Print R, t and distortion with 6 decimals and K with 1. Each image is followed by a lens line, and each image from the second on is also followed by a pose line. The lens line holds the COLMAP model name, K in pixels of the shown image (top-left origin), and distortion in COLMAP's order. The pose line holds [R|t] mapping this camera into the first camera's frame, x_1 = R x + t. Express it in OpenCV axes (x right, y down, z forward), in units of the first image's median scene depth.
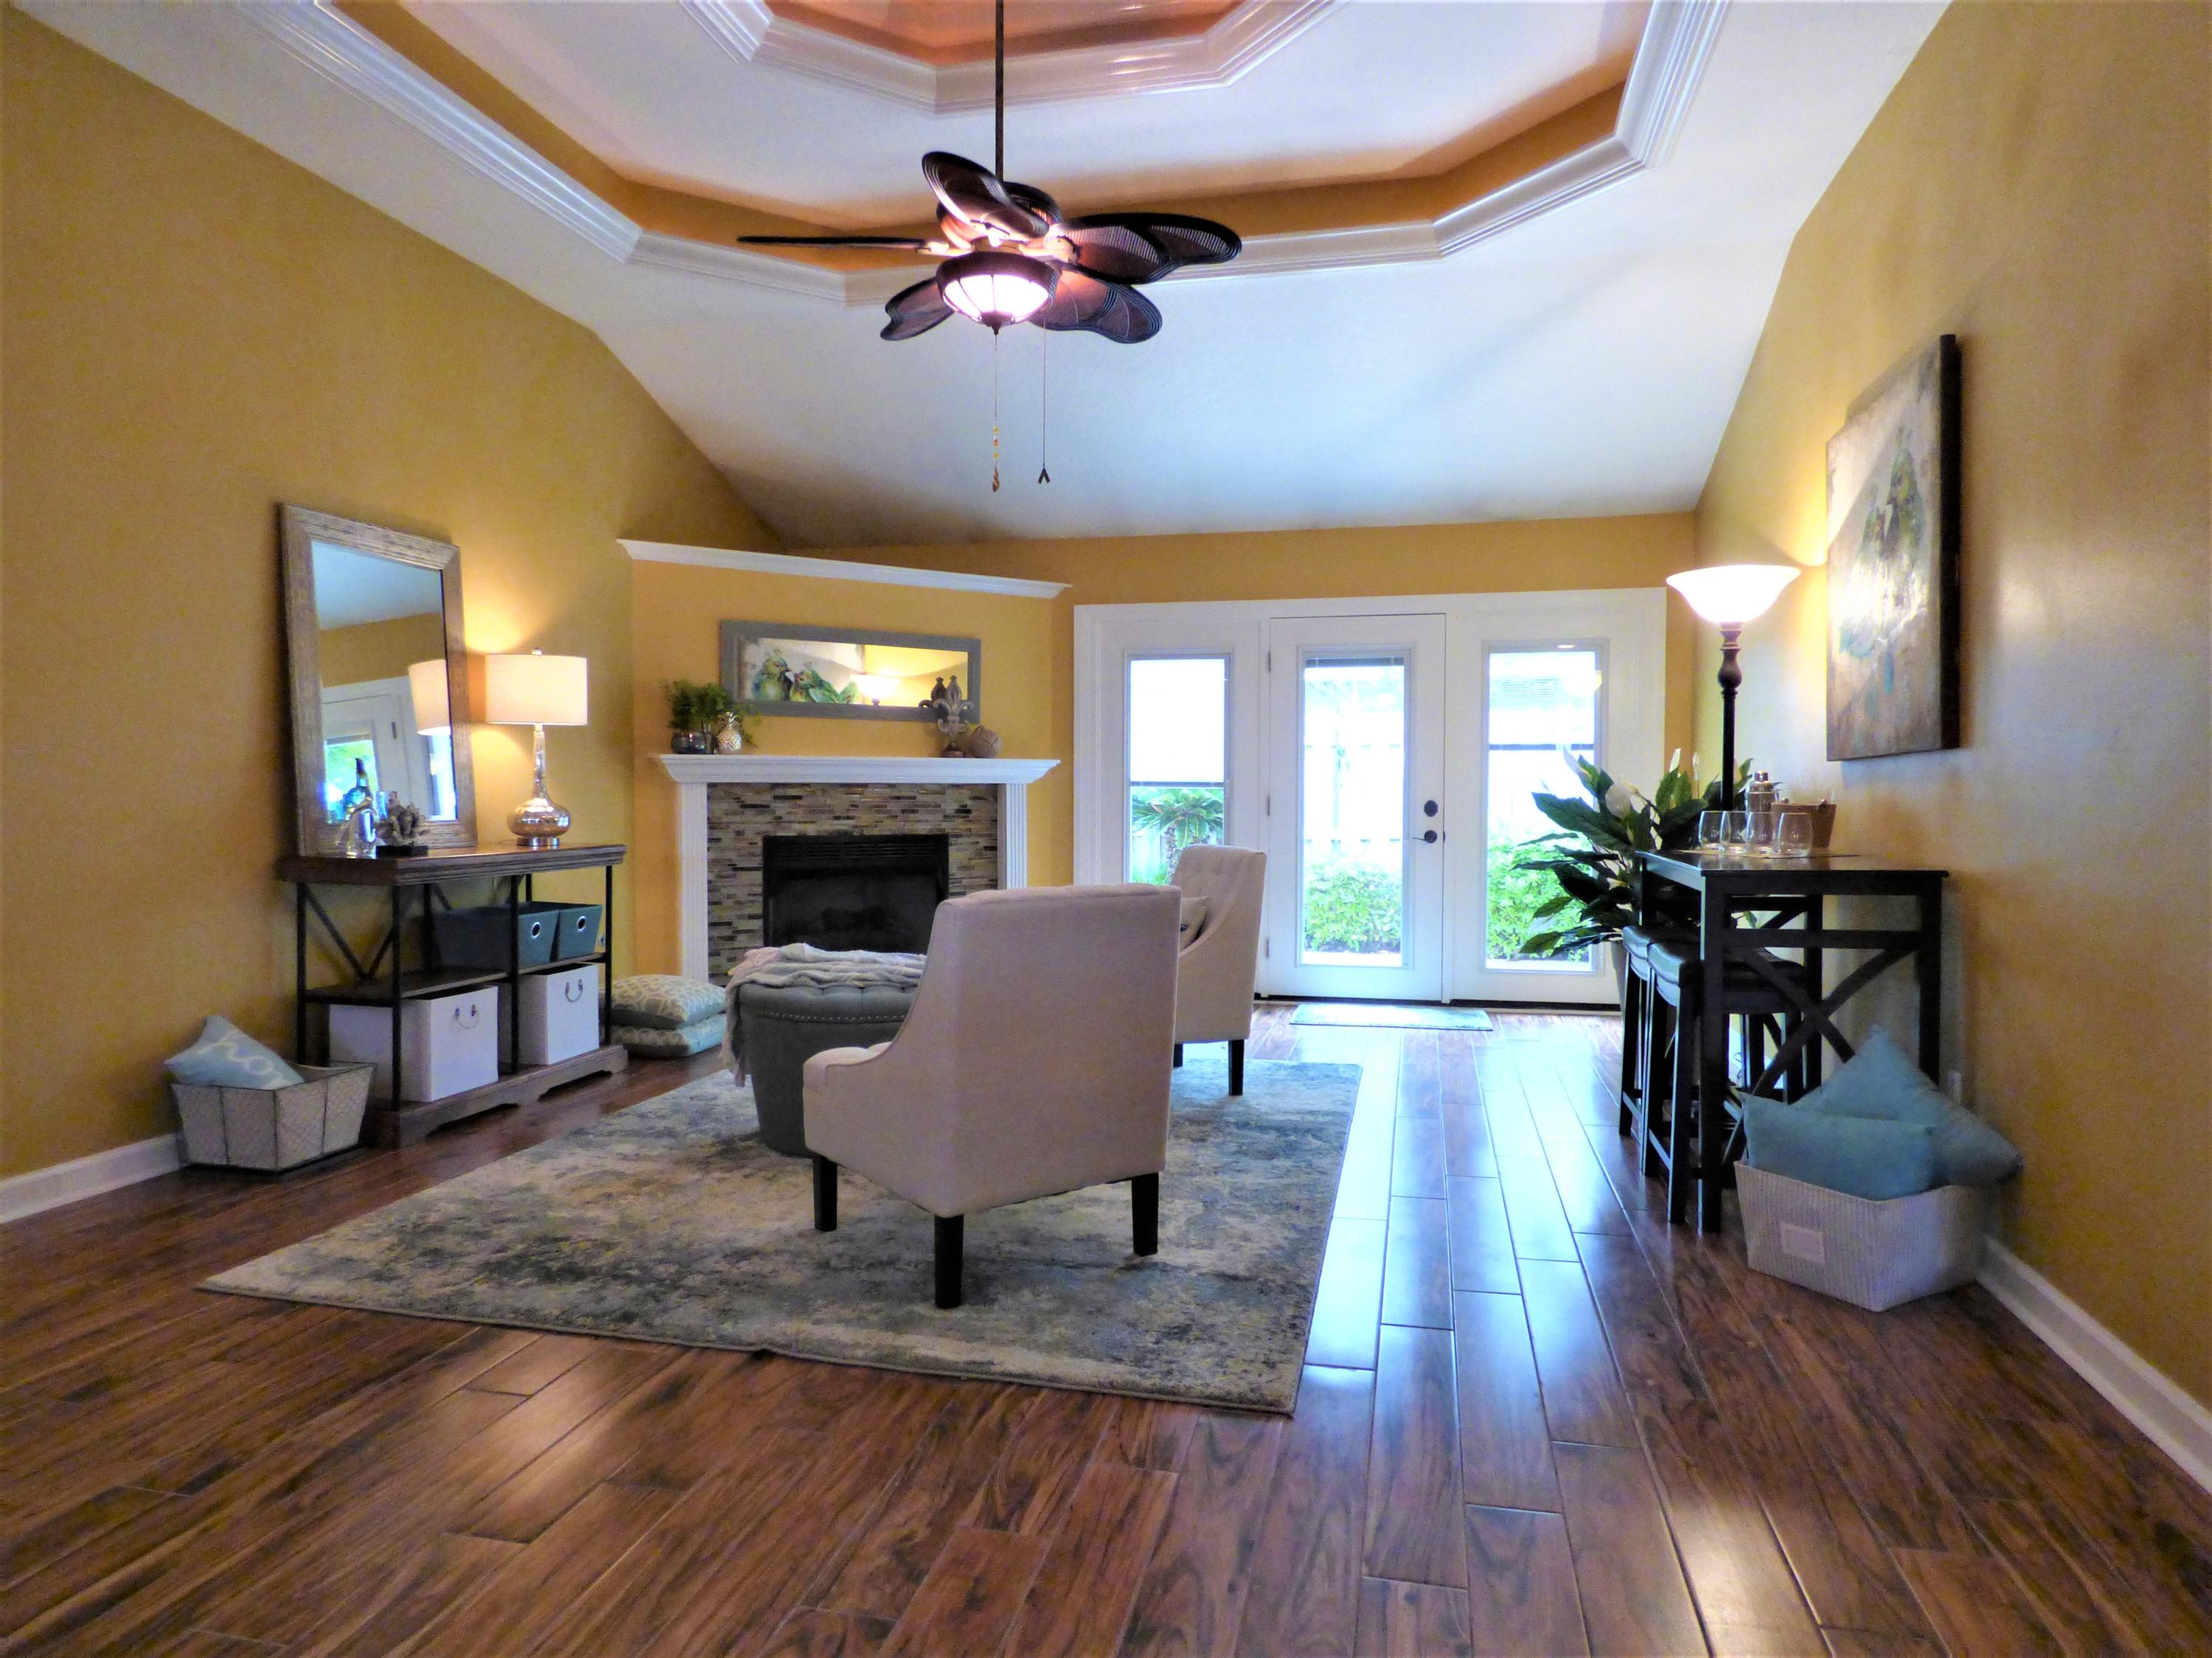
lens RADIAL K [[1353.7, 0, 1109.9], [0, 1353.7, 824.6], [0, 0, 1]] dist [-0.018137, 0.005425]
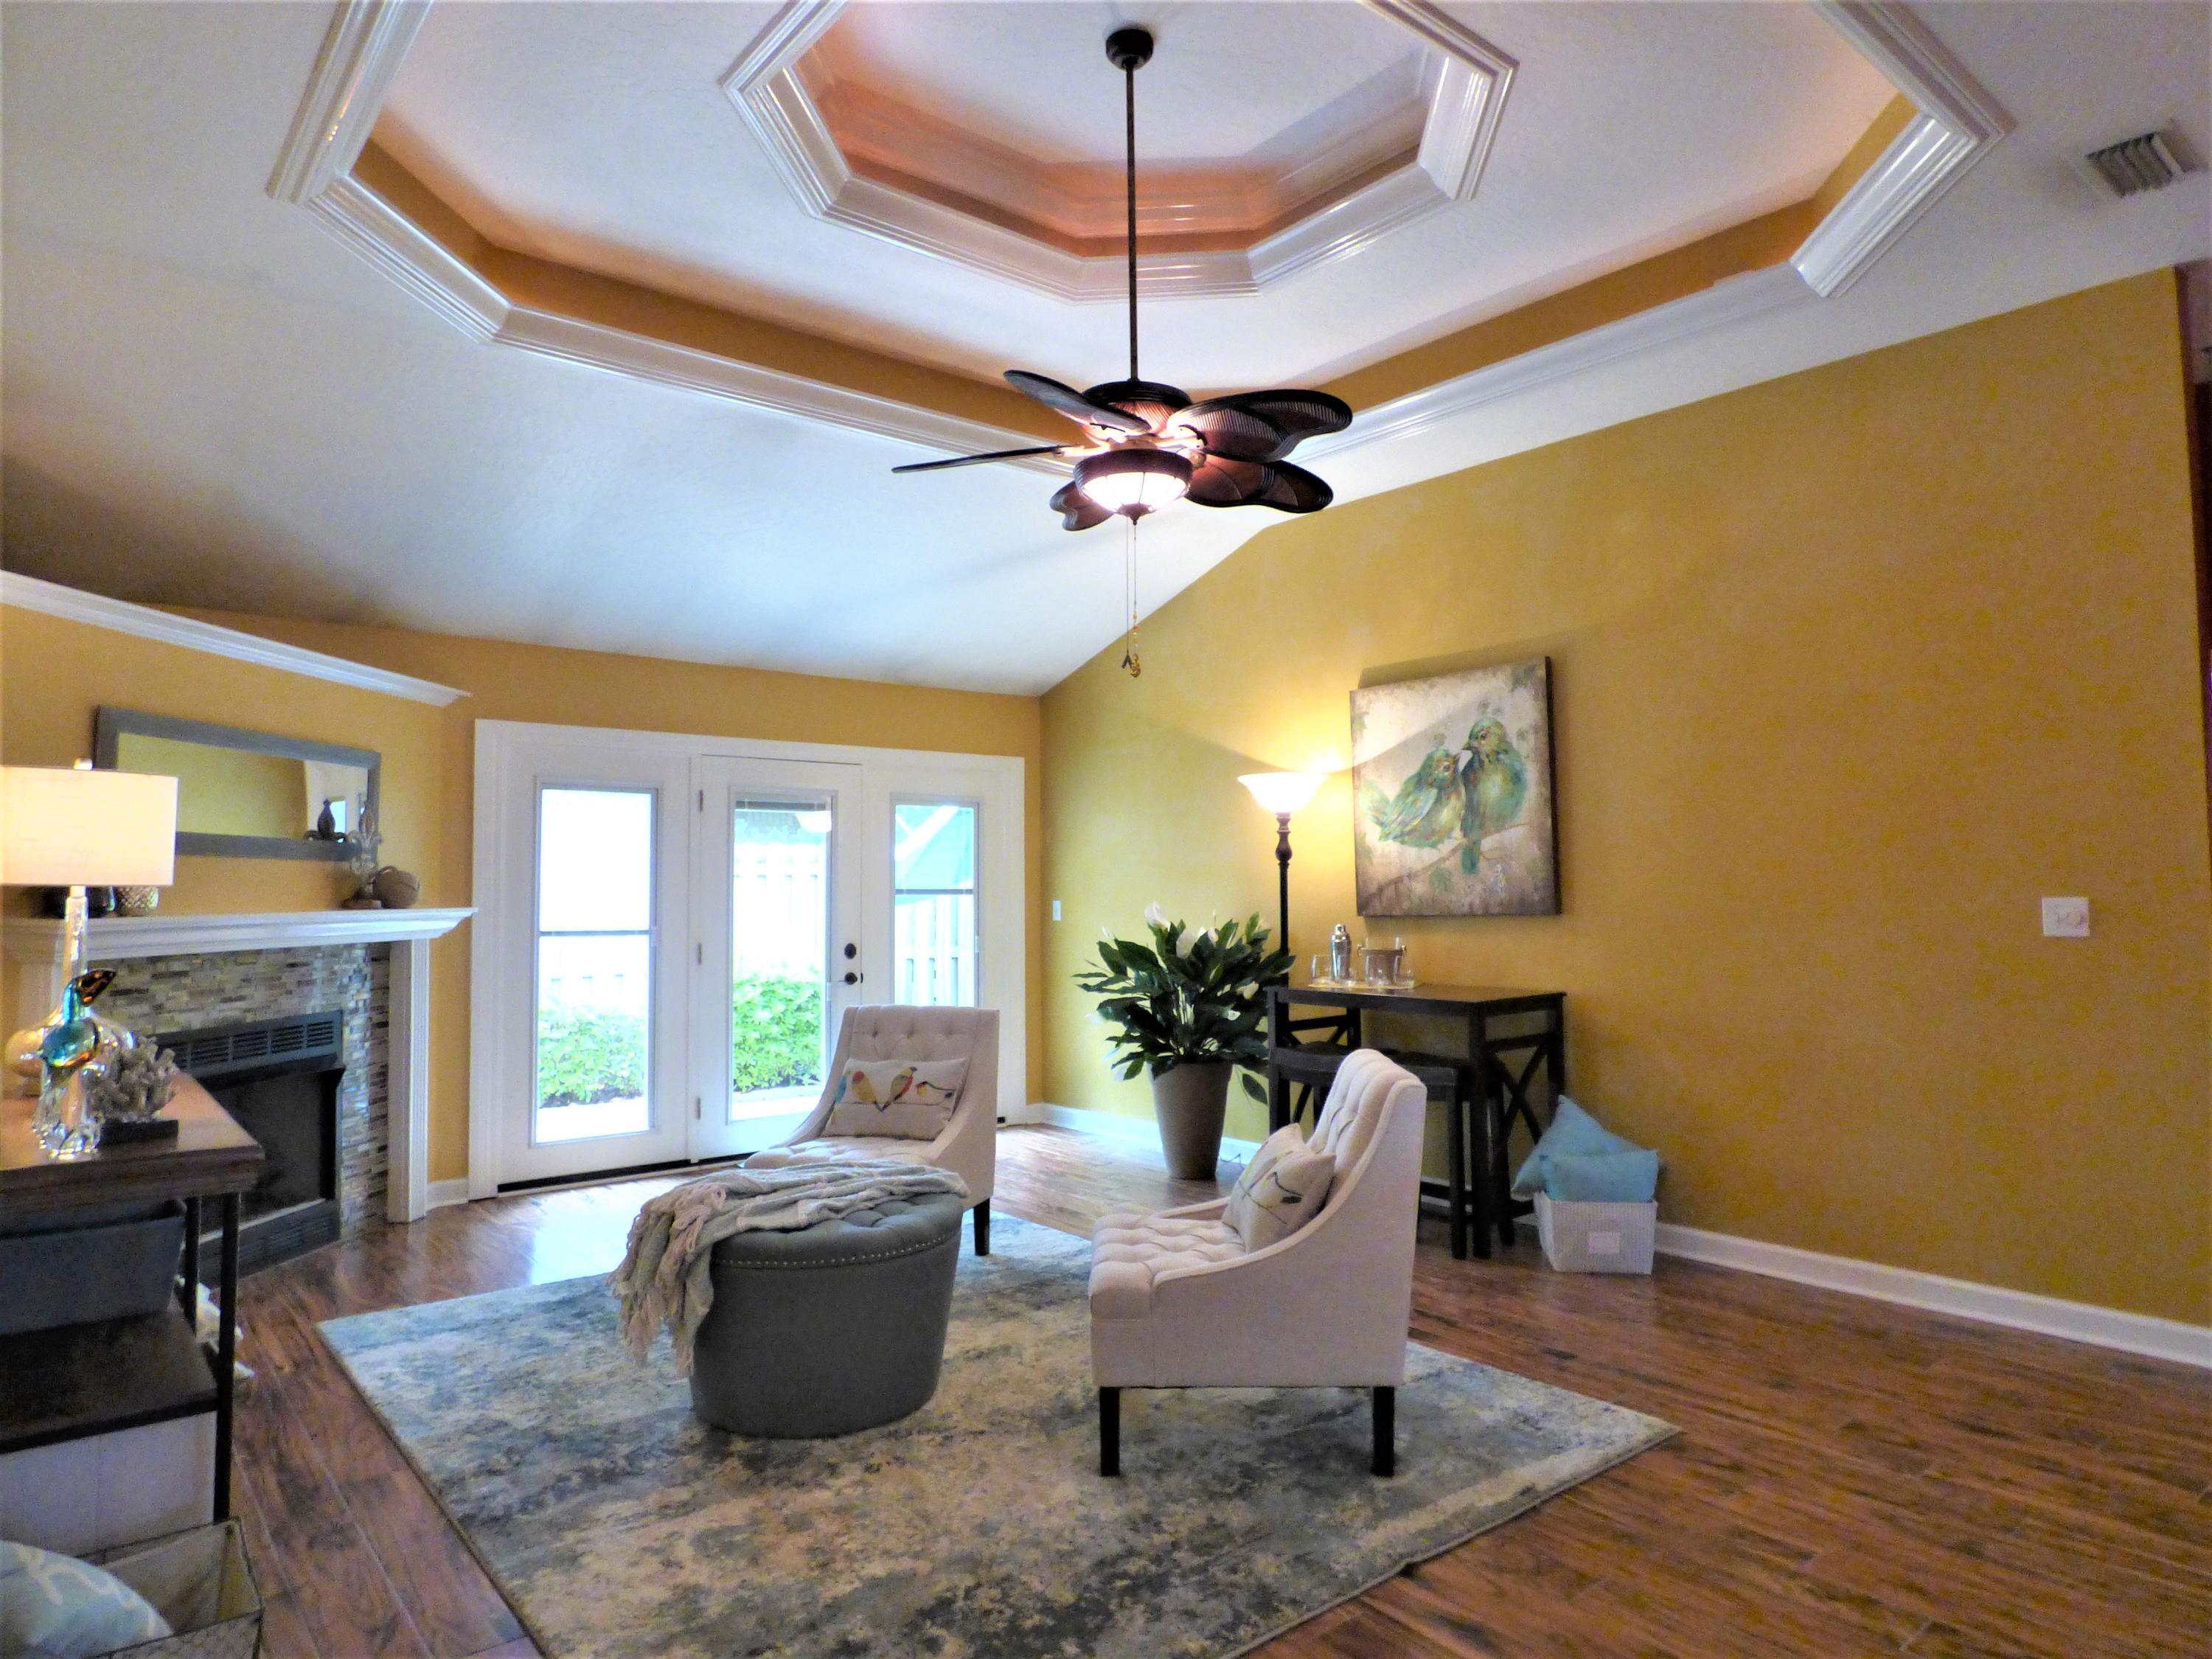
lens RADIAL K [[1353.8, 0, 1109.9], [0, 1353.8, 825.1], [0, 0, 1]] dist [-0.018137, 0.005425]
pose [[0.598938, 0.032767, 0.800125, -0.493635], [0.028388, 0.997666, -0.062106, -0.039487], [-0.800292, 0.059912, 0.596610, 0.229702]]
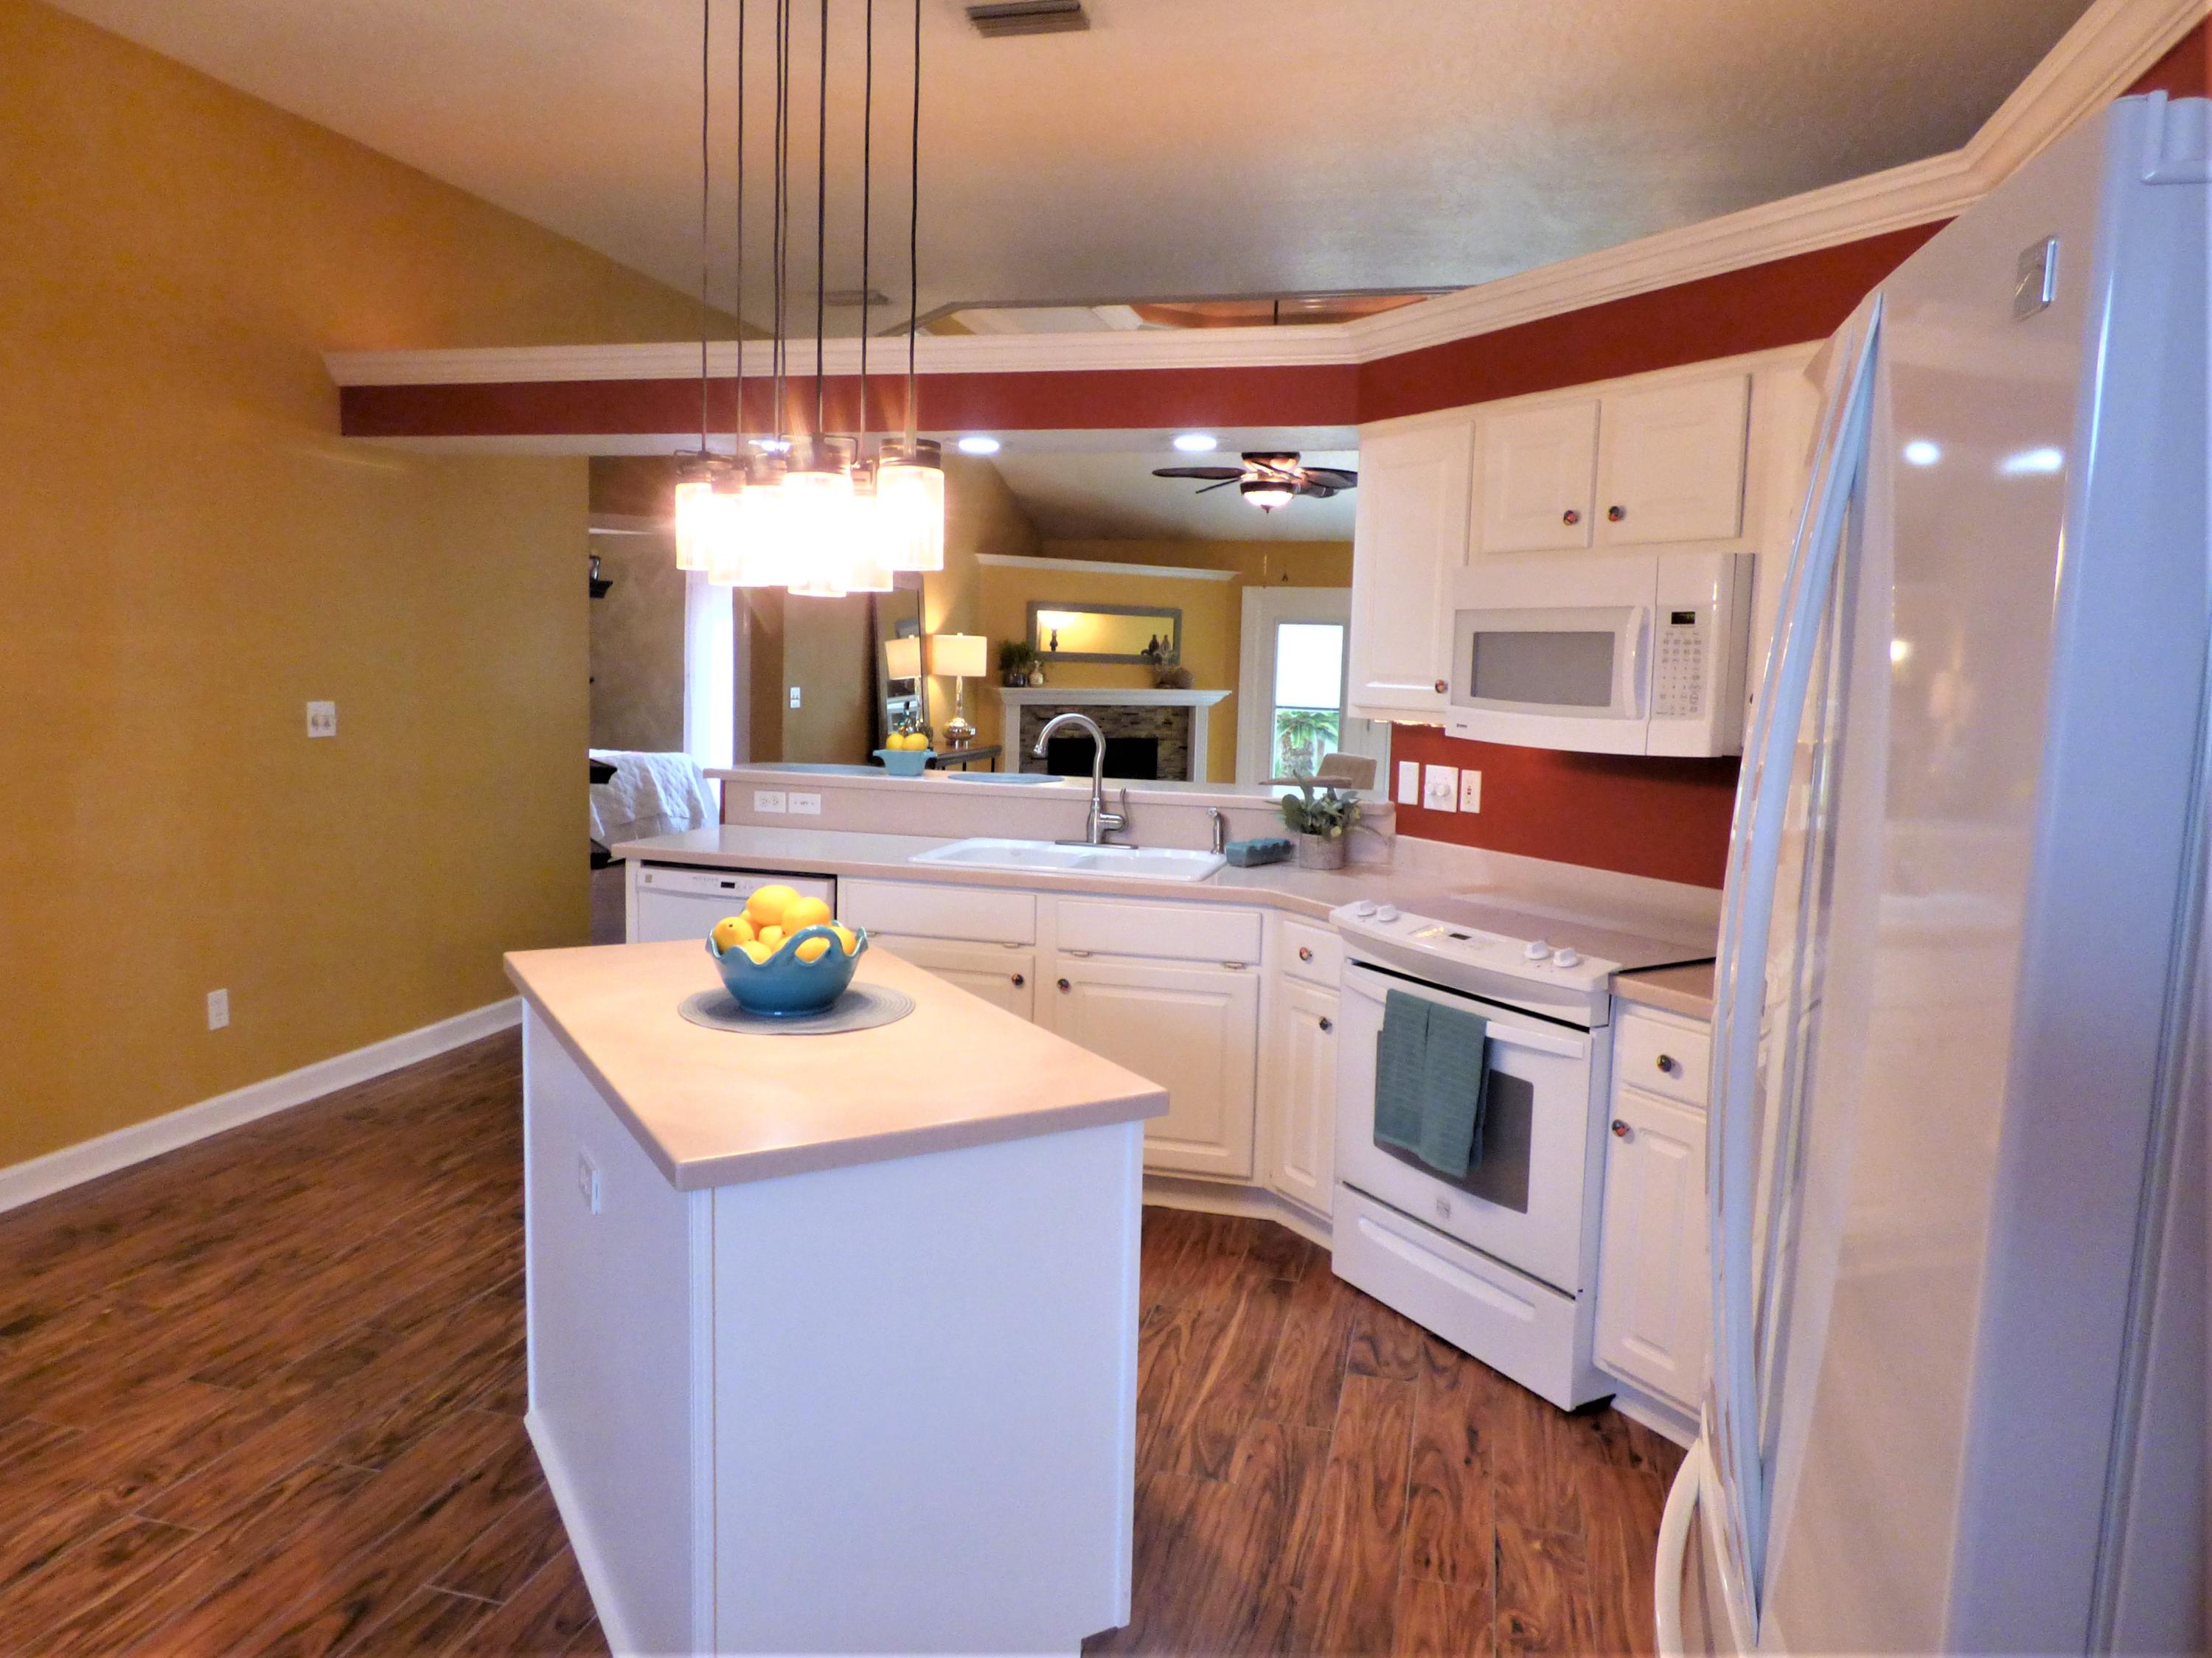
lens RADIAL K [[1492.9, 0, 1108.7], [0, 1492.9, 819.6], [0, 0, 1]] dist [-0.001072, -0.002773]
pose [[0.999436, 0.027310, -0.019526, -0.148682], [-0.025621, 0.996298, 0.082062, -0.041007], [0.021695, -0.081515, 0.996436, -0.736585]]
